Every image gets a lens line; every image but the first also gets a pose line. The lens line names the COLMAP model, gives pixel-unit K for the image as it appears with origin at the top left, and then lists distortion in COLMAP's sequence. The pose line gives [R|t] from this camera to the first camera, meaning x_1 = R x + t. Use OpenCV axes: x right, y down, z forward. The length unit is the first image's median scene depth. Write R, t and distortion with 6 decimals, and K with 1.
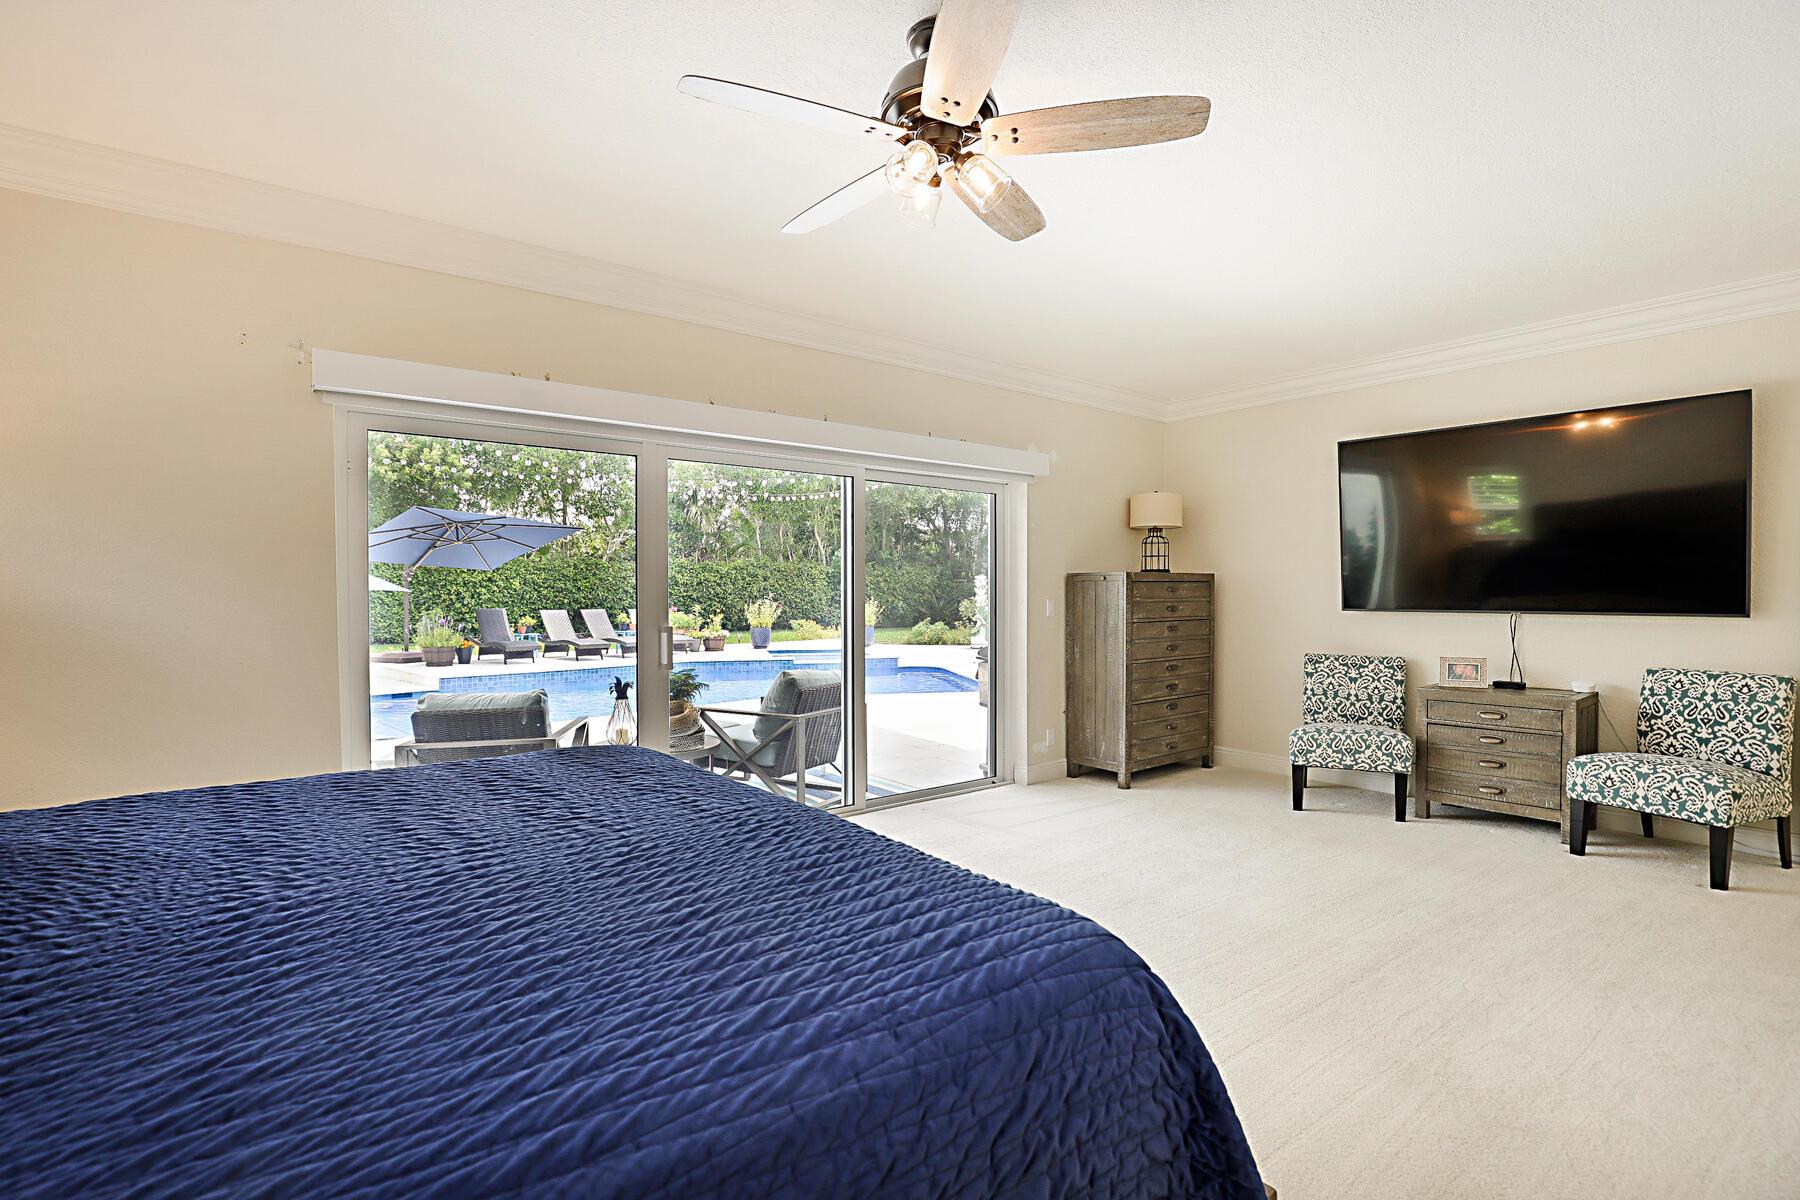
lens RADIAL K [[859.0, 0, 900.0], [0, 859.0, 600.0], [0, 0, 1]] dist [-0.025303, -0.000016]
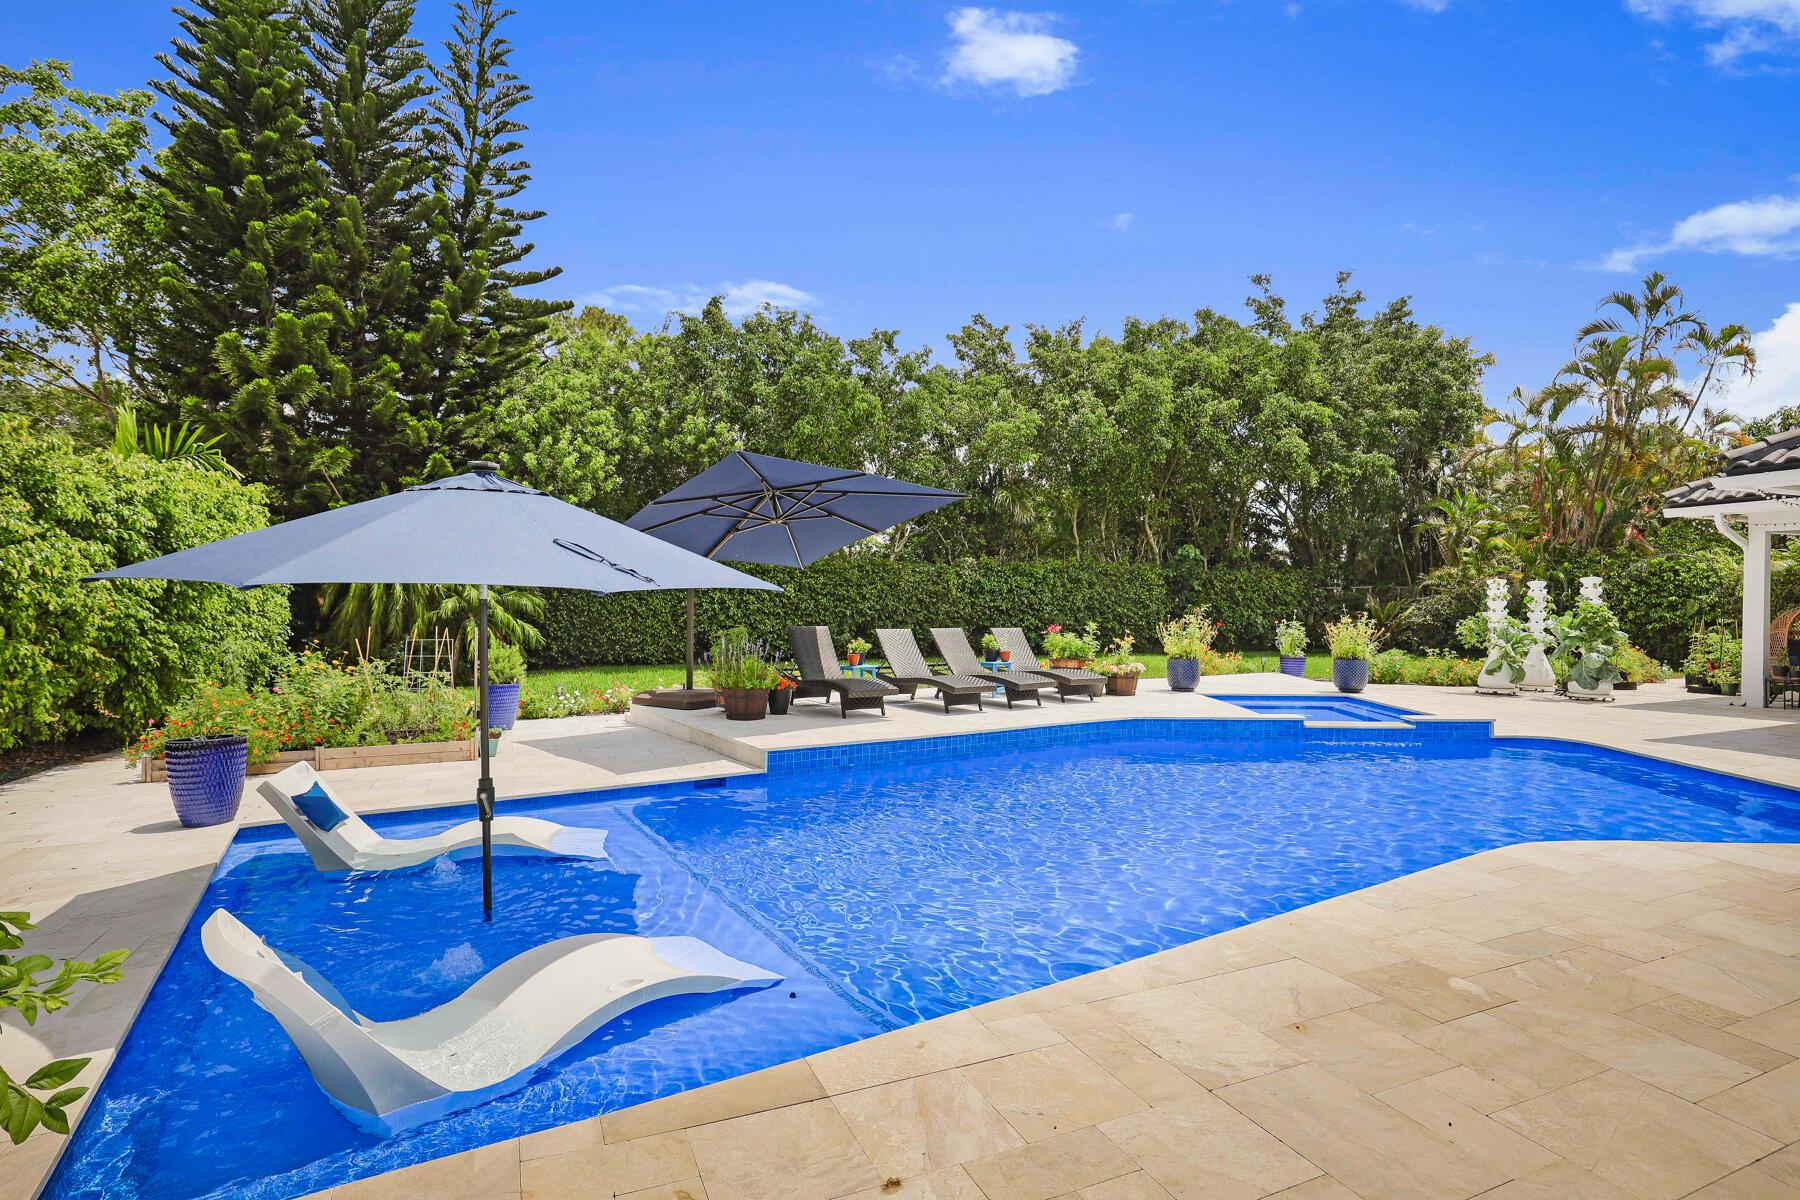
lens RADIAL K [[928.1, 0, 900.0], [0, 928.1, 600.0], [0, 0, 1]] dist [0.002005, 0.000049]
pose [[0.970765, 0.005461, -0.239971, -0.211890], [-0.008461, 0.999898, -0.011476, -0.001580], [0.239884, 0.013171, 0.970712, 0.287622]]
